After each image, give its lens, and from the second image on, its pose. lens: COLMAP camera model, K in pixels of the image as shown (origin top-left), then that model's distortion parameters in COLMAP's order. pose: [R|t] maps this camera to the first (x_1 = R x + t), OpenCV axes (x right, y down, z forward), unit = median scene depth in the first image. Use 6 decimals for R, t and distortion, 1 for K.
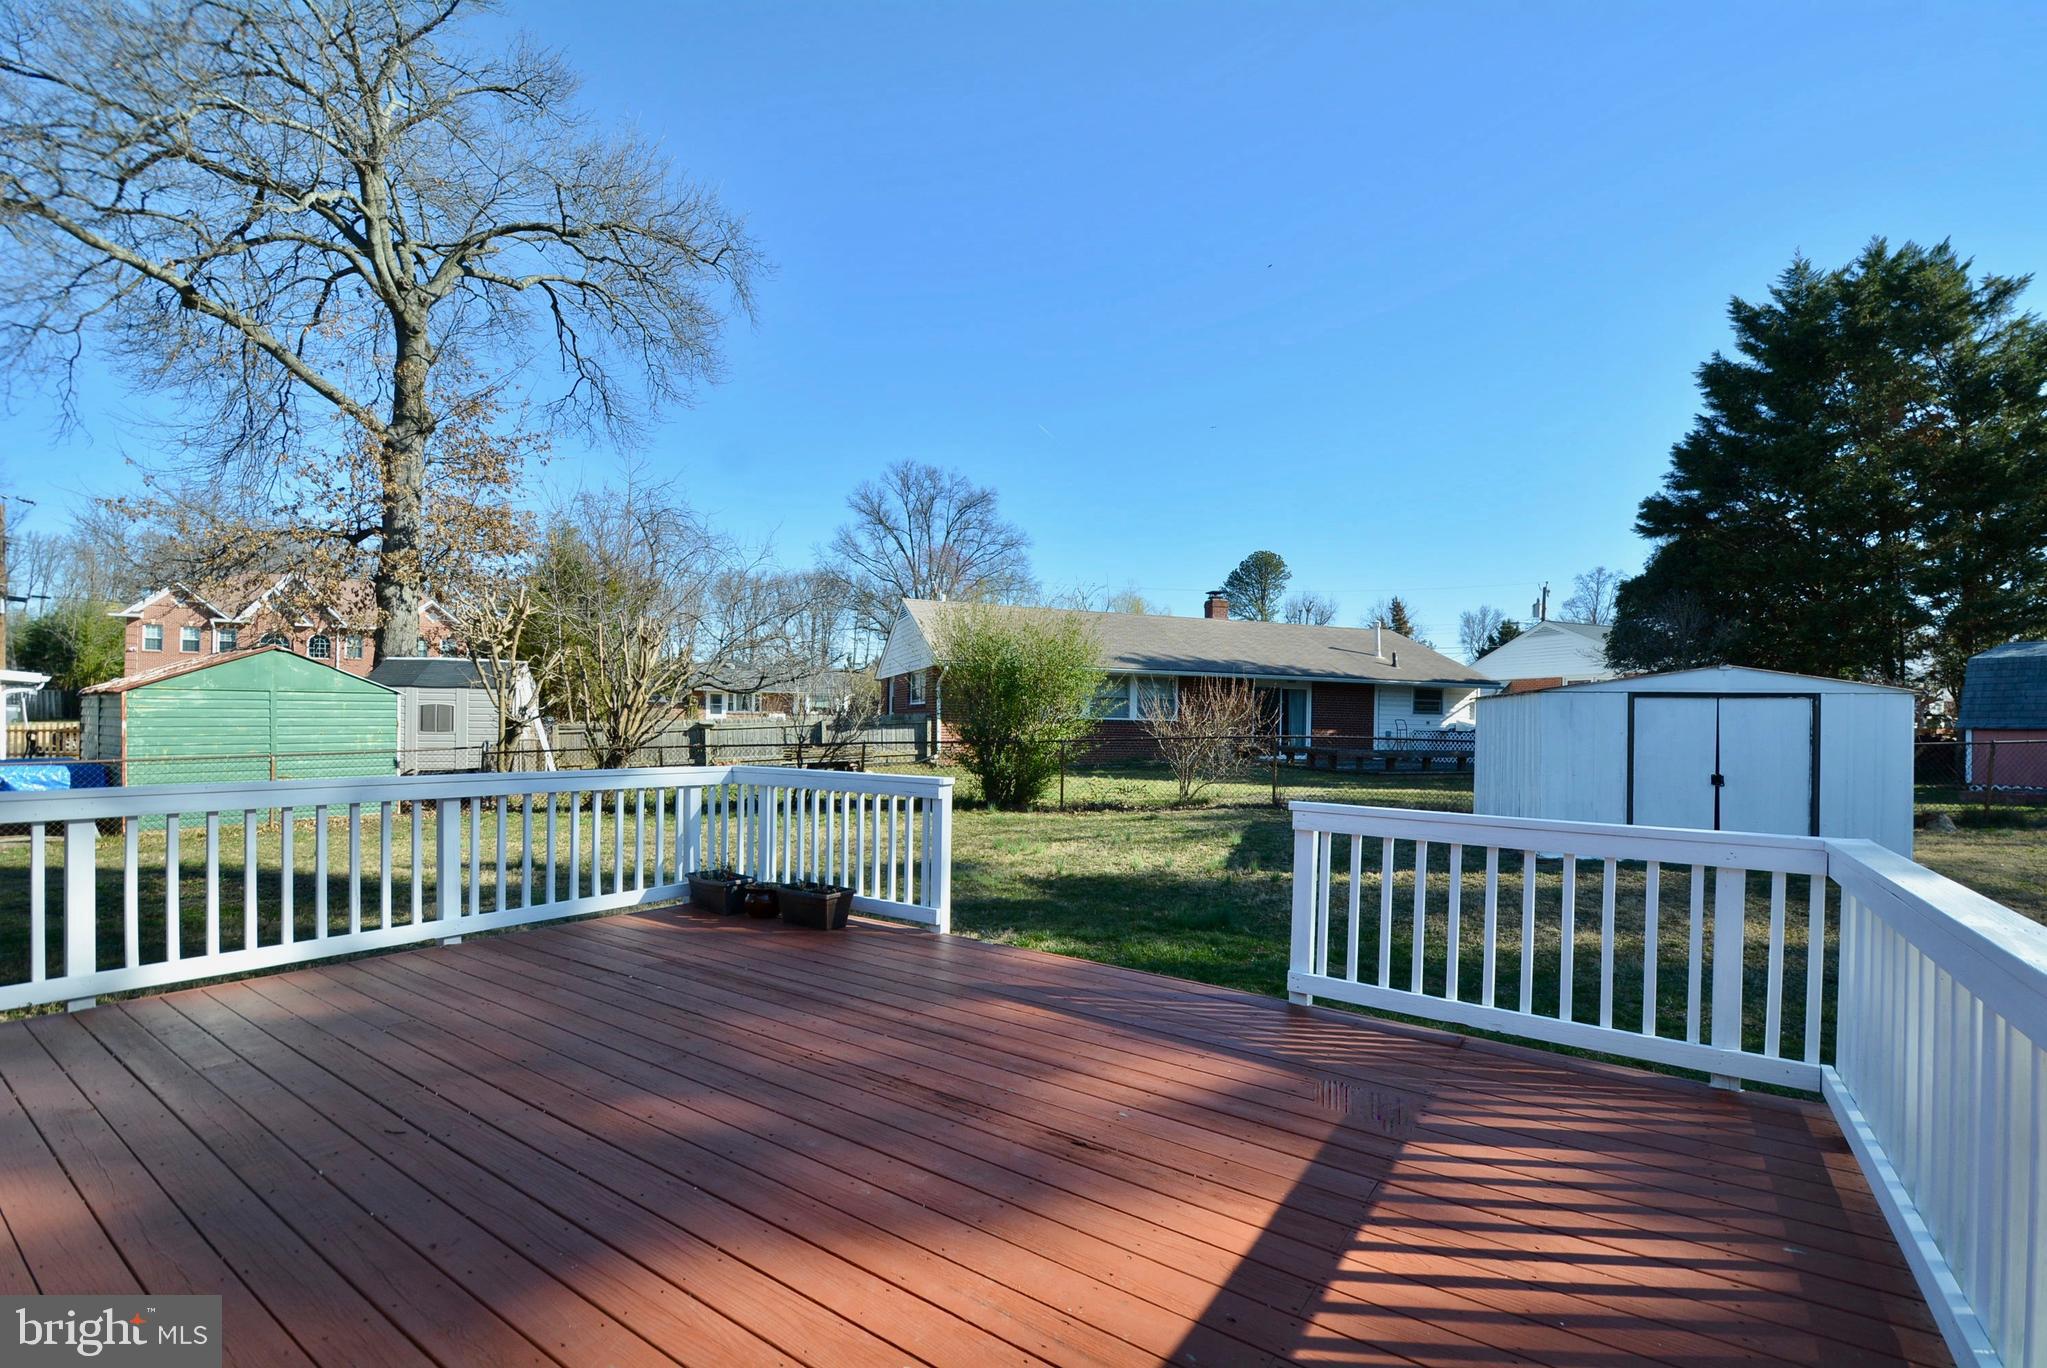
lens RADIAL K [[897.5, 0, 1059.7], [0, 897.5, 722.0], [0, 0, 1]] dist [0.012399, -0.019416]
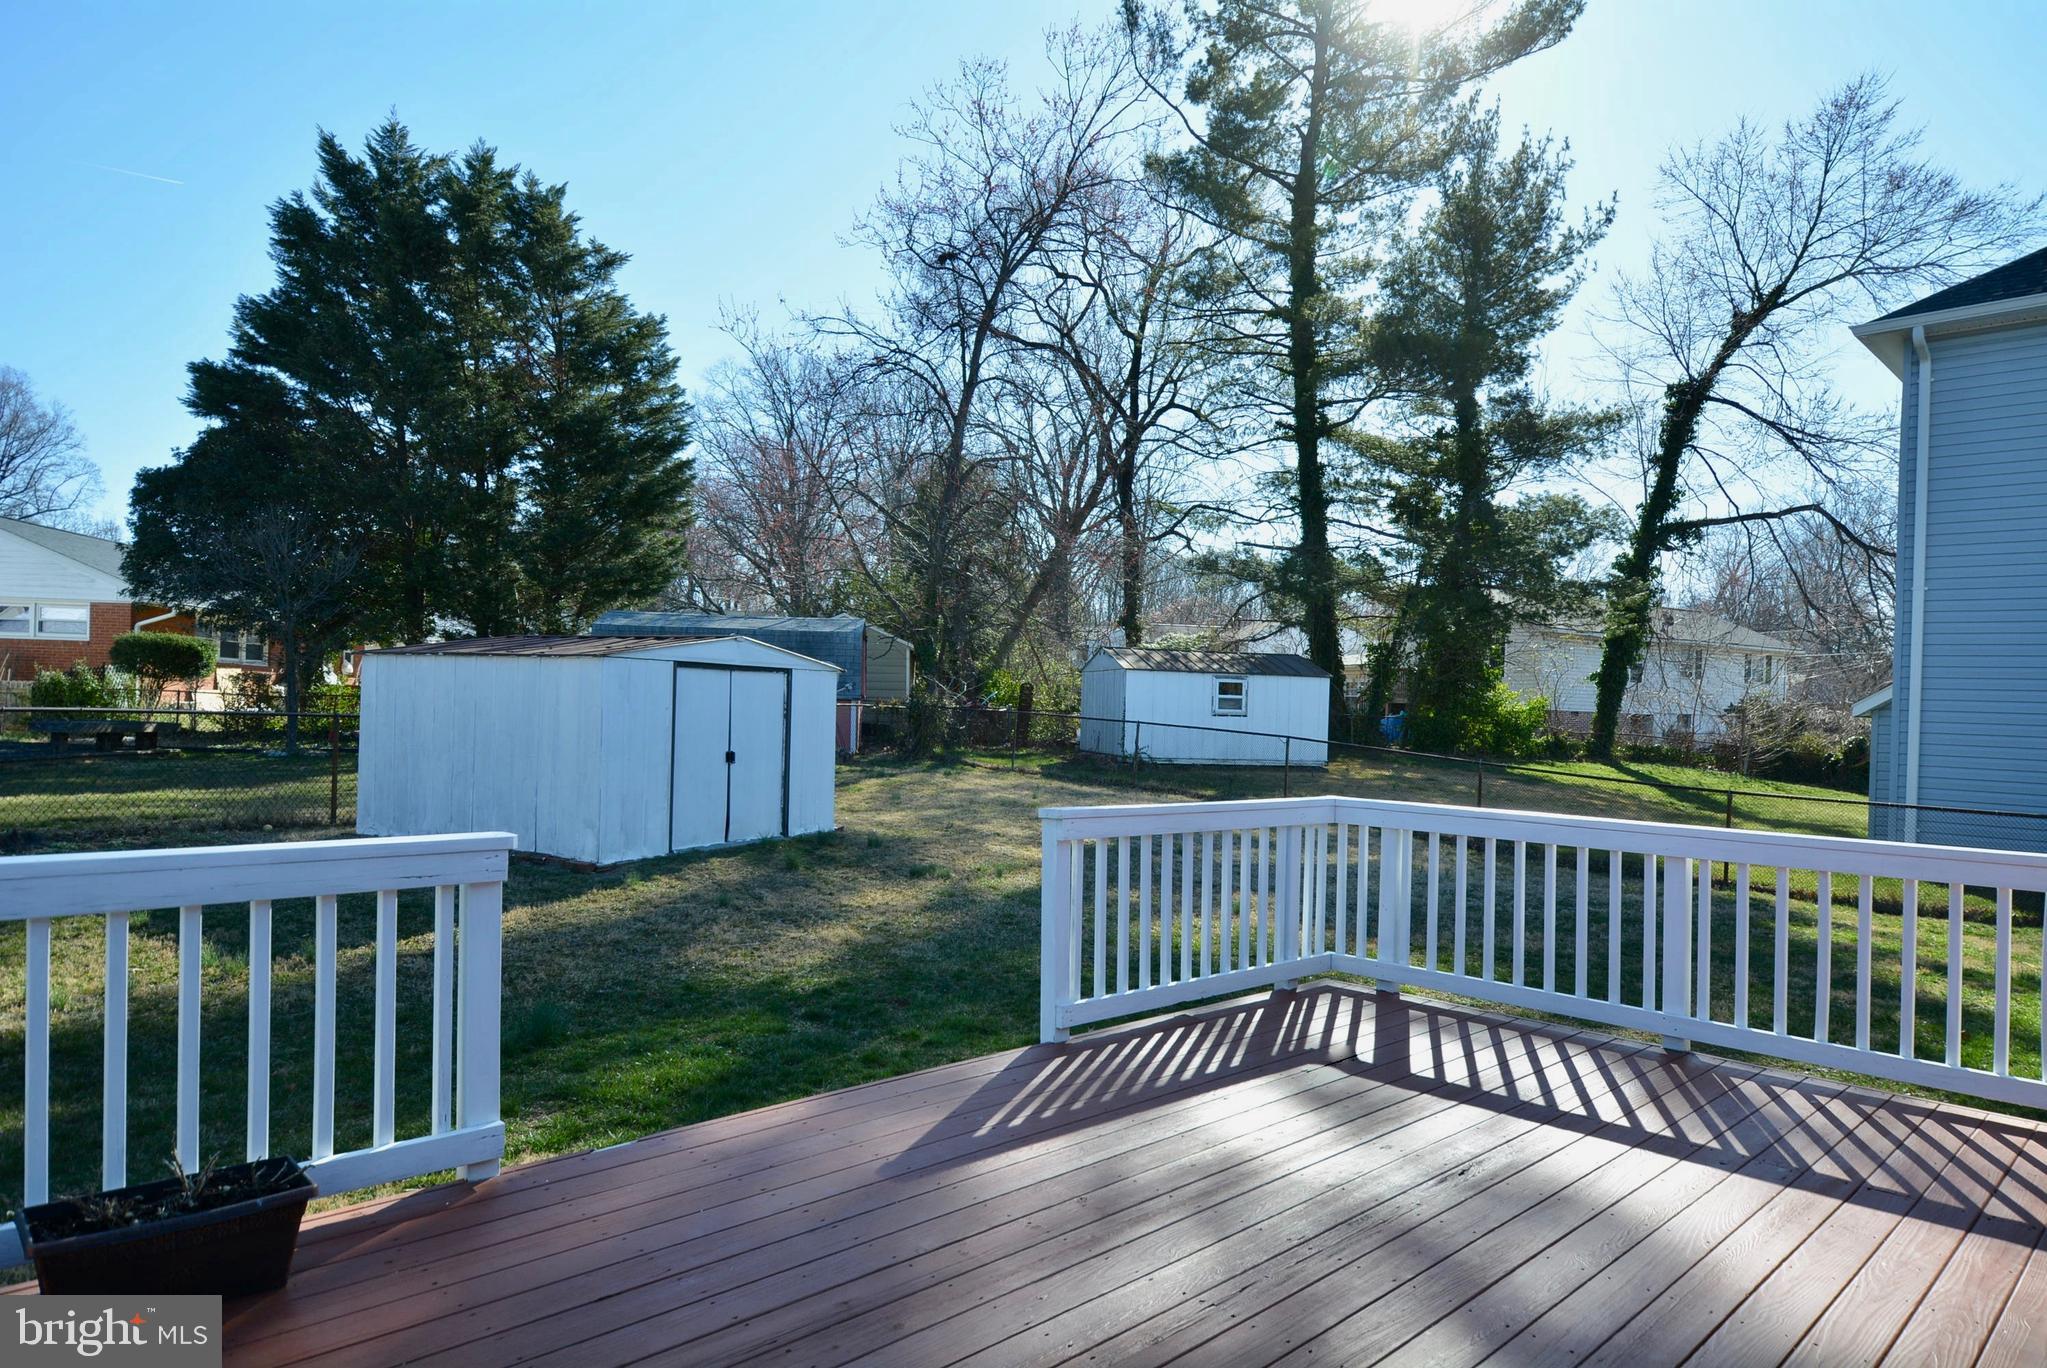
lens RADIAL K [[1251.8, 0, 1024.2], [0, 1251.8, 727.3], [0, 0, 1]] dist [0.005777, 0.000548]
pose [[0.200656, -0.023525, 0.979379, -0.269410], [-0.023249, 0.999316, 0.028767, -0.006332], [-0.979386, -0.028541, 0.199972, 0.236711]]
